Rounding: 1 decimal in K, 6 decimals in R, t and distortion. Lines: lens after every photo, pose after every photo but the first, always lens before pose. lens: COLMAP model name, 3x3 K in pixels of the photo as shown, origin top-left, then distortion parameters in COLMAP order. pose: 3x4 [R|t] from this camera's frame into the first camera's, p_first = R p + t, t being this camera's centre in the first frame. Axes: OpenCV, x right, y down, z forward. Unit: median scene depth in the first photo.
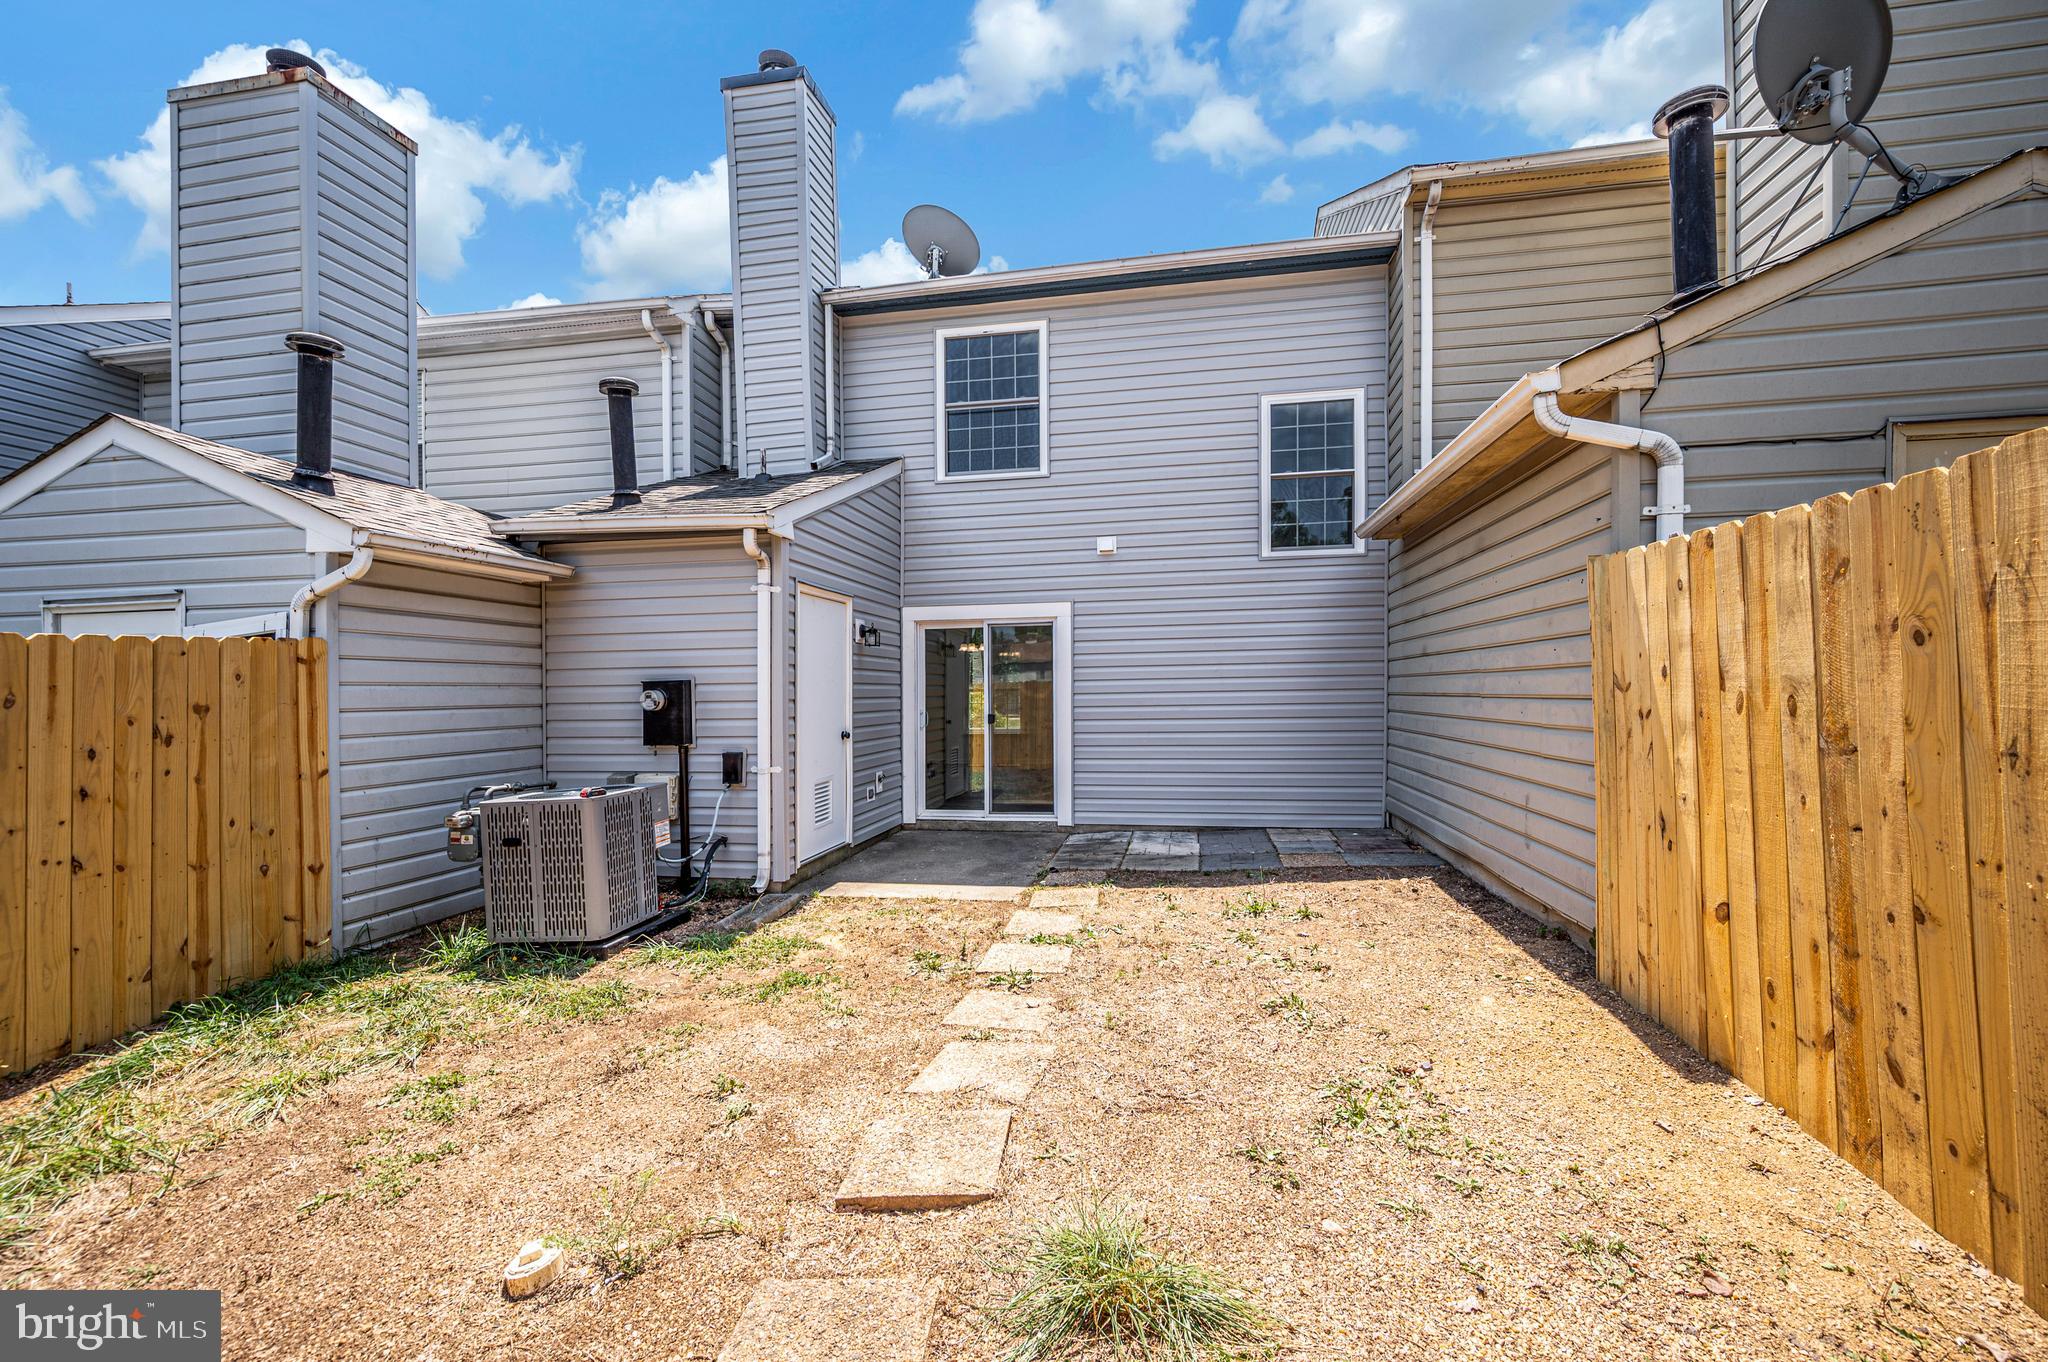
lens RADIAL K [[859.5, 0, 1024.0], [0, 859.5, 681.0], [0, 0, 1]] dist [0.001743, 0.000191]
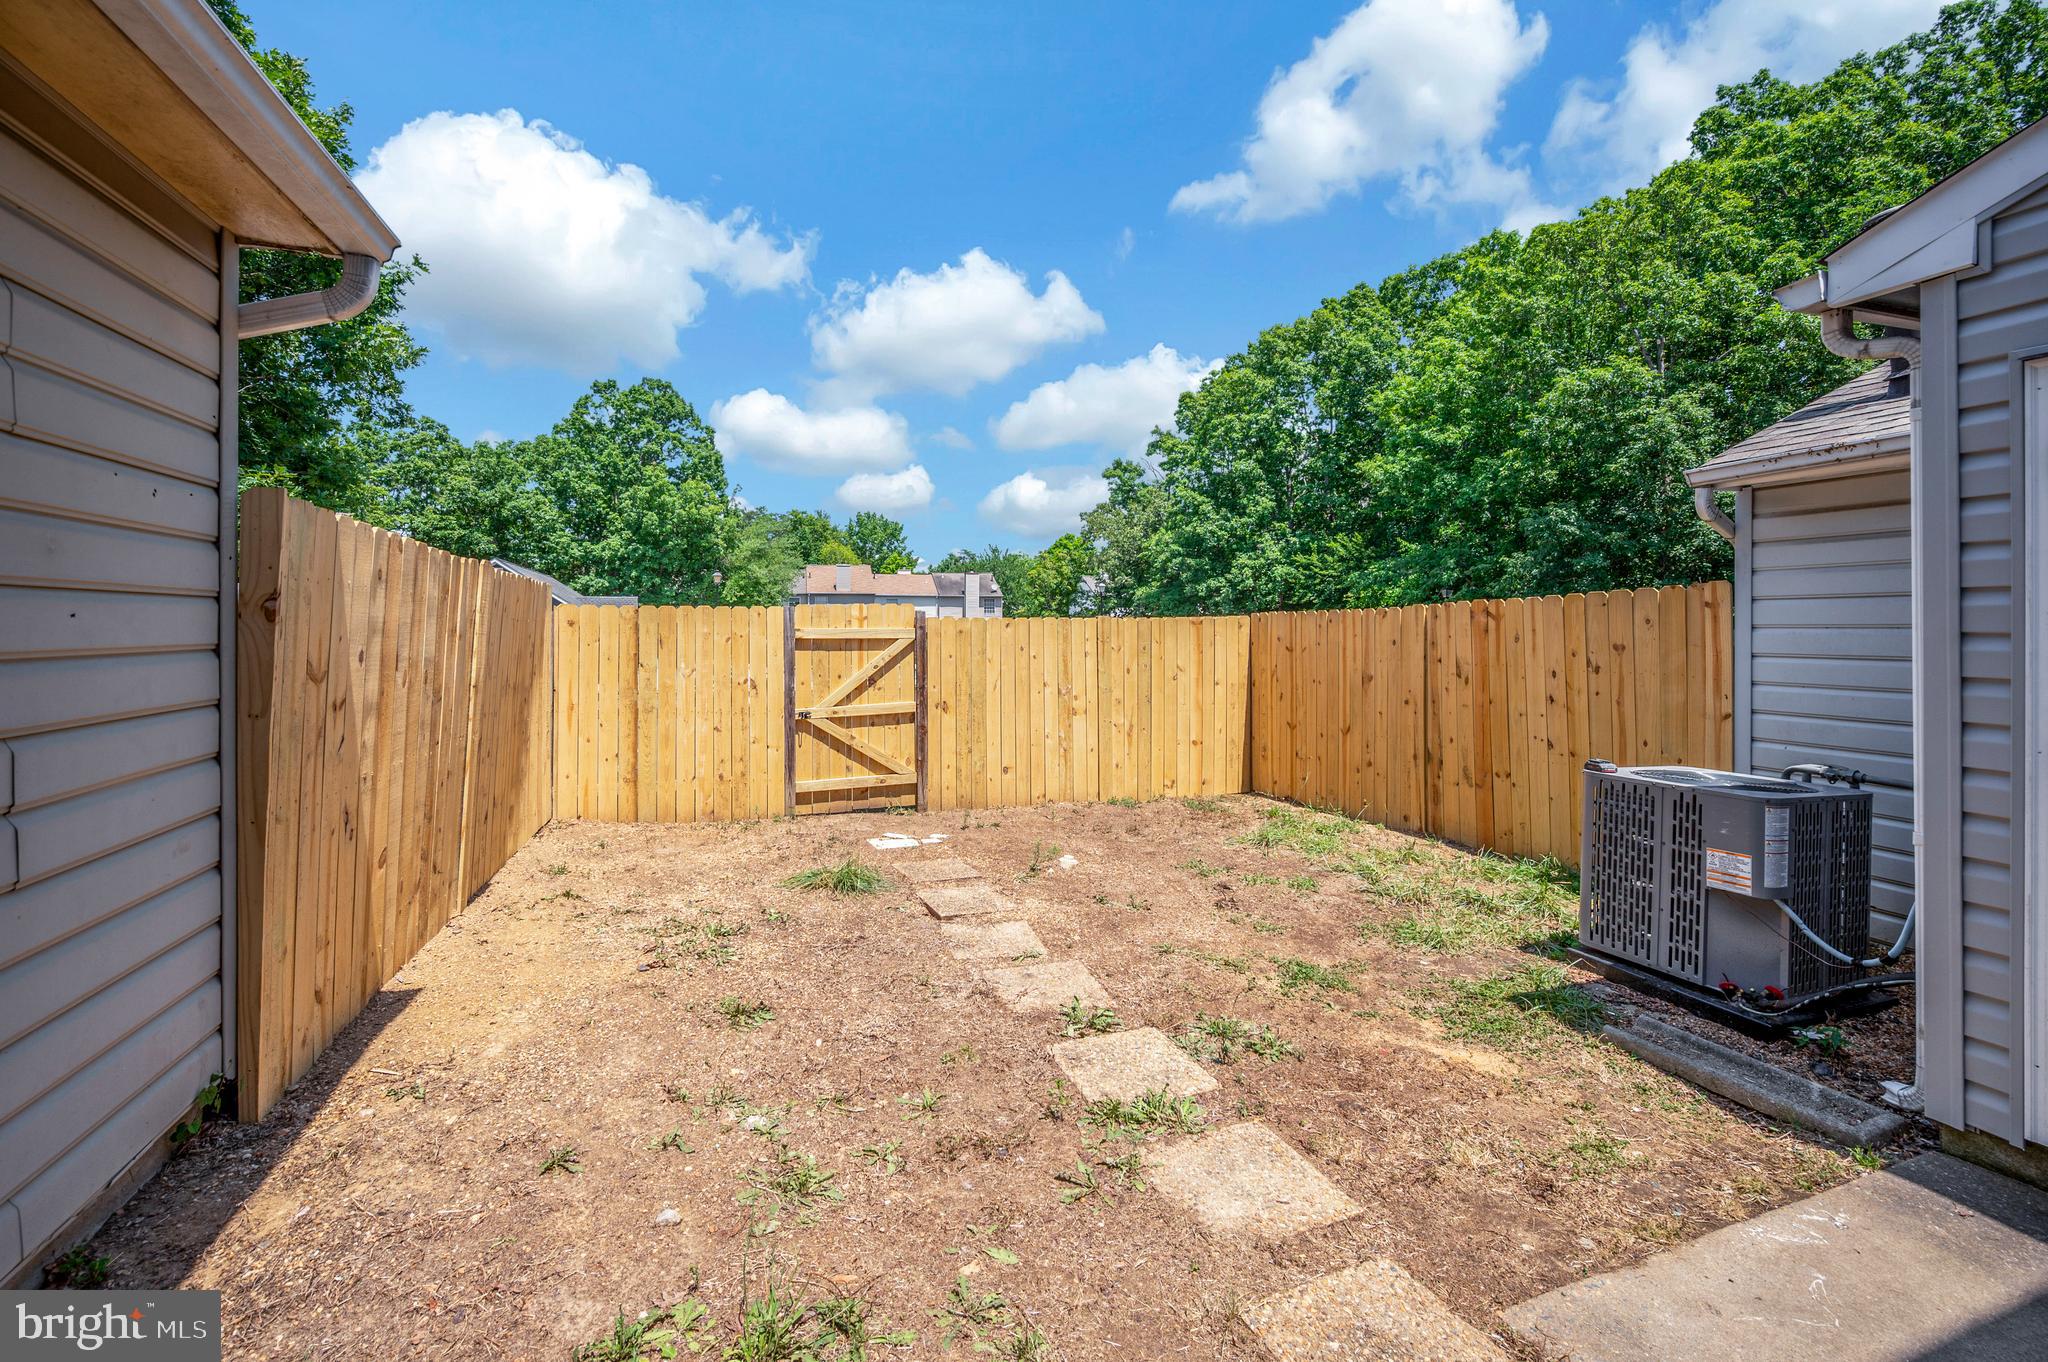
lens RADIAL K [[815.0, 0, 1027.8], [0, 815.0, 637.8], [0, 0, 1]] dist [-0.002431, -0.000090]
pose [[-0.857614, 0.028649, -0.513496, 0.419007], [0.025106, 0.999589, 0.013838, -0.020388], [0.513681, -0.001024, -0.857981, 1.638859]]
